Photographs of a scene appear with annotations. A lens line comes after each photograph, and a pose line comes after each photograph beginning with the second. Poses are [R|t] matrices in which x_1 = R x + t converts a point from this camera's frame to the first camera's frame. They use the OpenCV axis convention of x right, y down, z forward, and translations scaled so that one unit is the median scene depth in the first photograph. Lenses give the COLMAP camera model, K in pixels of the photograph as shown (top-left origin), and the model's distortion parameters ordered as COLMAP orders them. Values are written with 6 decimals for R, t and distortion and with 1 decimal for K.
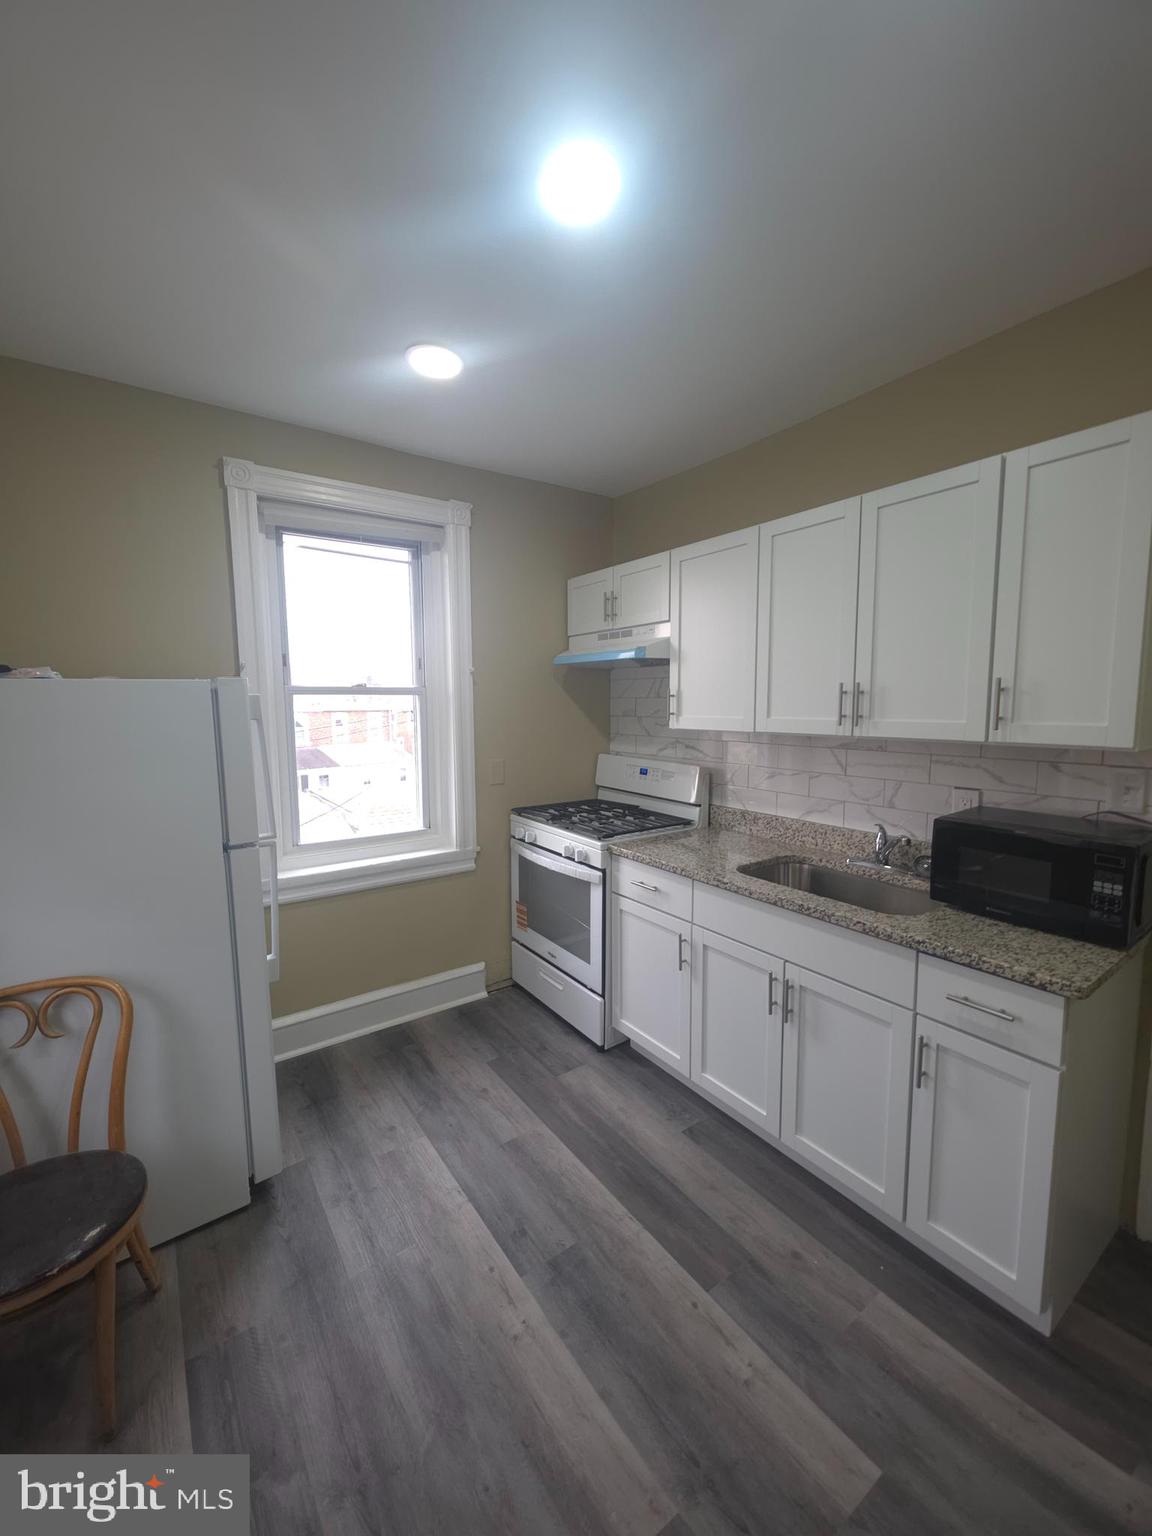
lens RADIAL K [[604.3, 0, 577.6], [0, 604.3, 762.7], [0, 0, 1]] dist [0.014695, -0.009997]
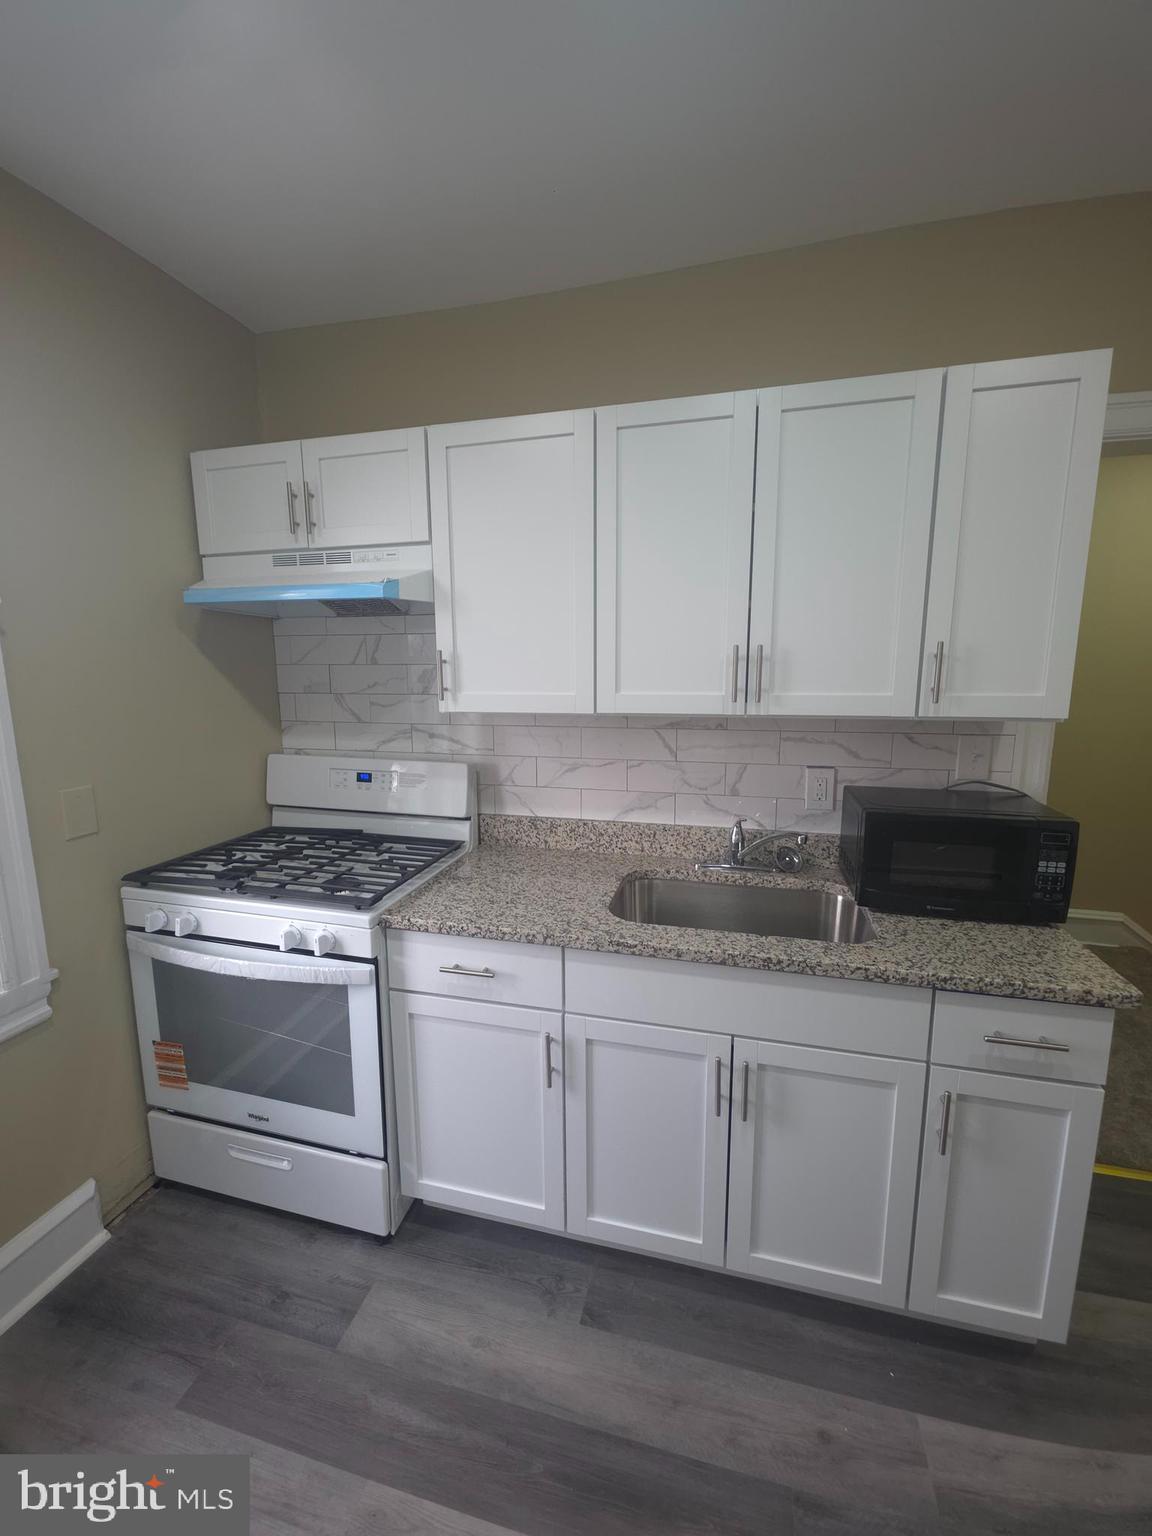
lens RADIAL K [[604.3, 0, 577.6], [0, 604.3, 762.7], [0, 0, 1]] dist [0.014695, -0.009997]
pose [[0.766190, -0.098884, 0.634961, -0.172462], [0.066467, 0.994985, 0.074748, -0.046247], [-0.639168, -0.015067, 0.768920, 0.451752]]
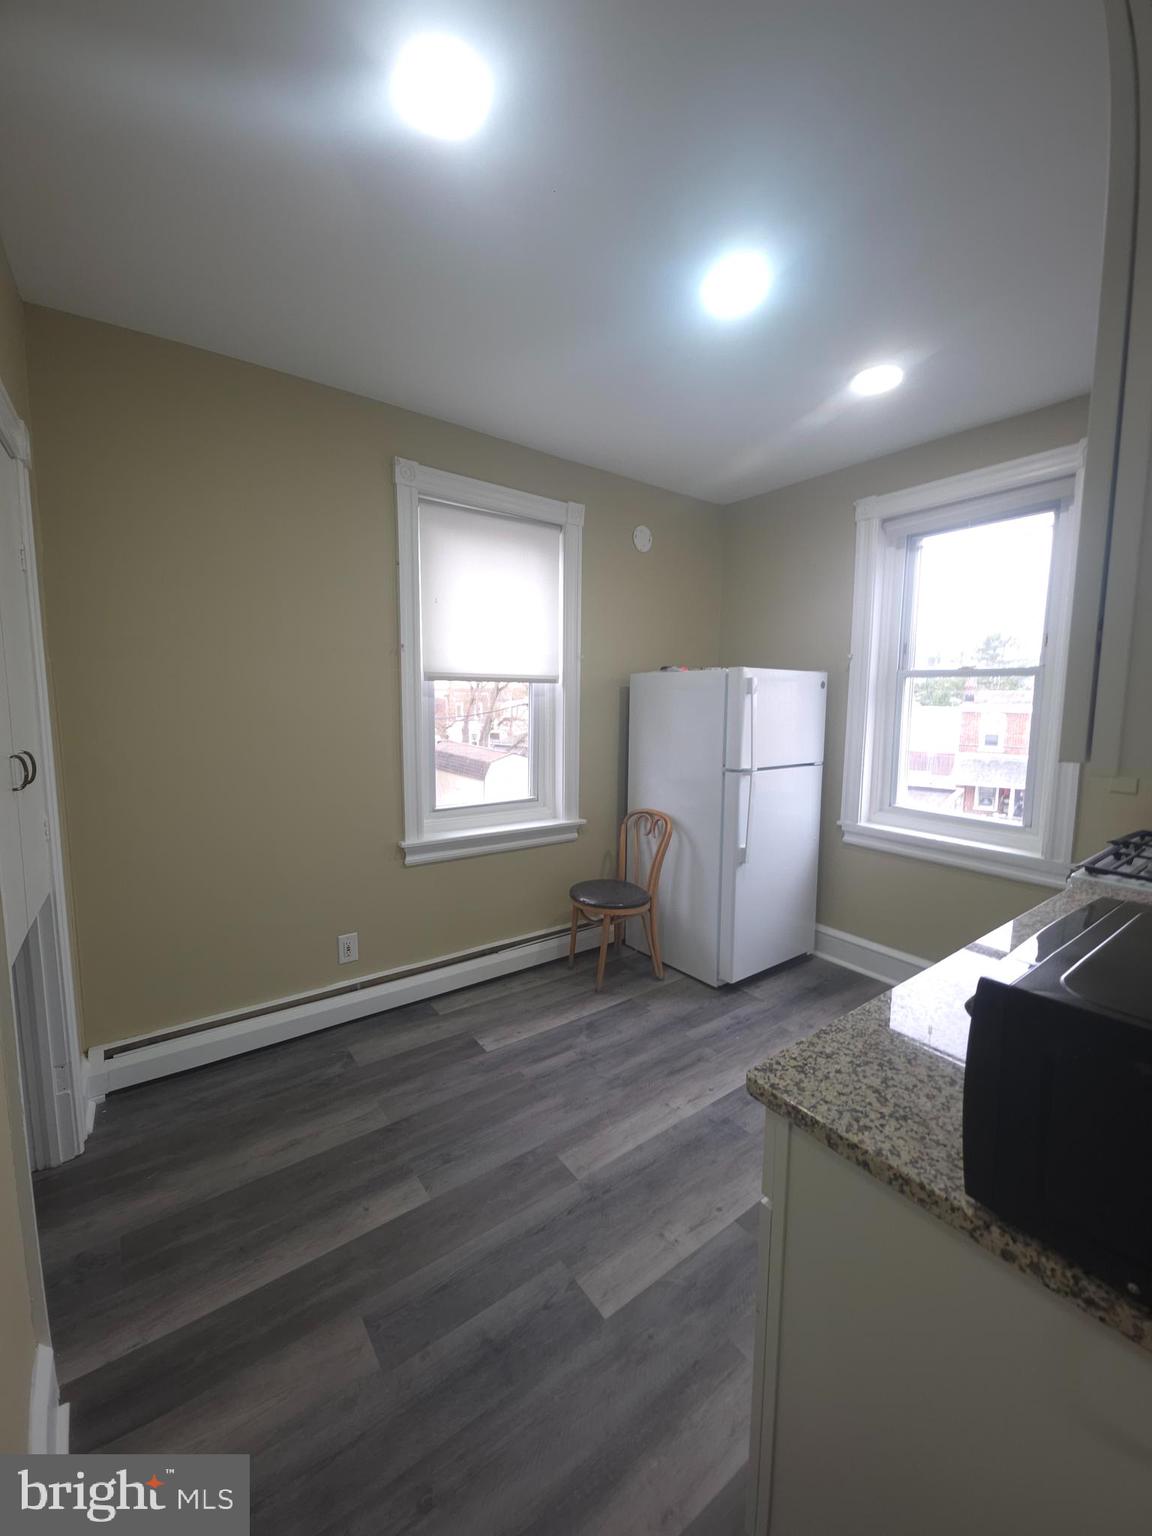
lens RADIAL K [[611.1, 0, 573.8], [0, 611.1, 761.3], [0, 0, 1]] dist [0.012108, -0.010168]
pose [[0.007750, 0.117758, -0.993012, 0.789185], [-0.109934, 0.987123, 0.116201, -0.022400], [0.993909, 0.108266, 0.020596, 0.395963]]
